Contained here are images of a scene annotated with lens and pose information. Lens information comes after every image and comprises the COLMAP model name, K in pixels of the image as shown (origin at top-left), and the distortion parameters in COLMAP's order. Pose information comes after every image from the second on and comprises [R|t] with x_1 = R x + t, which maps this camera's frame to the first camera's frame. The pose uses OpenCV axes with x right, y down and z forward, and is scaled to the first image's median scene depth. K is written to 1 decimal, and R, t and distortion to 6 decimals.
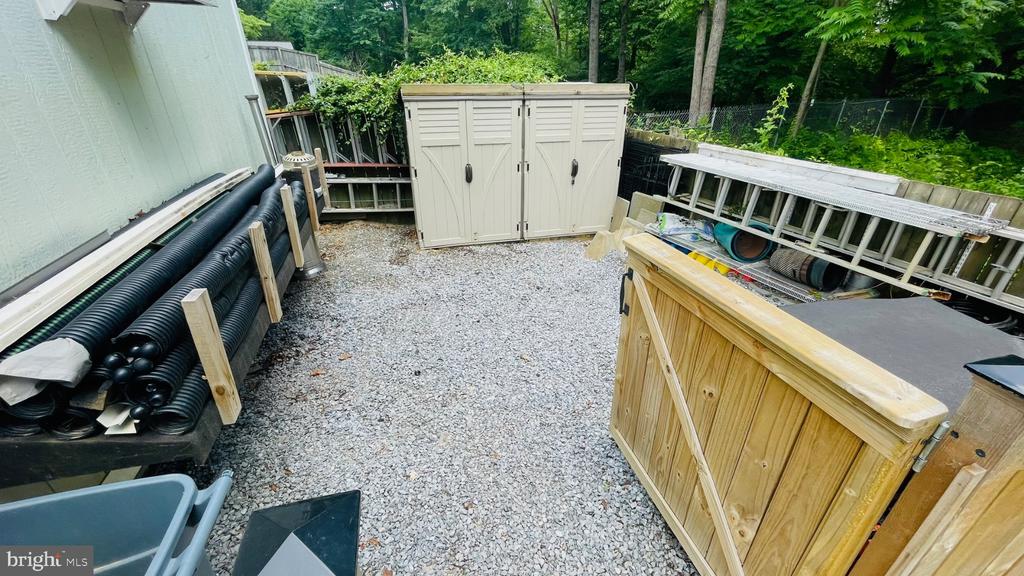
lens RADIAL K [[416.0, 0, 511.1], [0, 416.0, 291.8], [0, 0, 1]] dist [-0.000698, -0.000204]
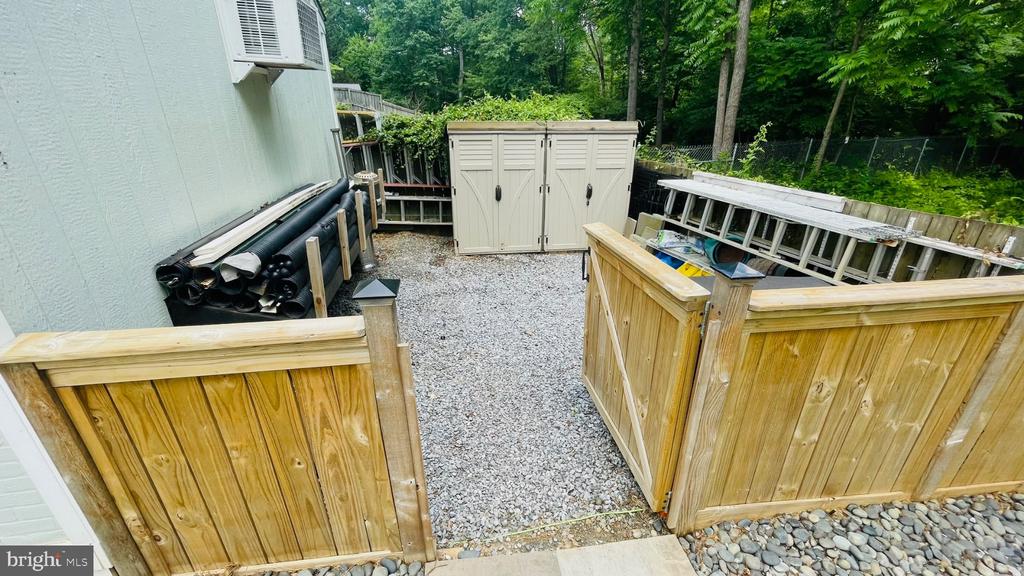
lens RADIAL K [[416.0, 0, 509.6], [0, 416.0, 292.9], [0, 0, 1]] dist [-0.000698, -0.000204]
pose [[0.993829, 0.045849, -0.101009, 0.074465], [-0.052908, 0.996257, -0.068358, 0.094990], [0.097497, 0.073280, 0.992534, -0.193107]]
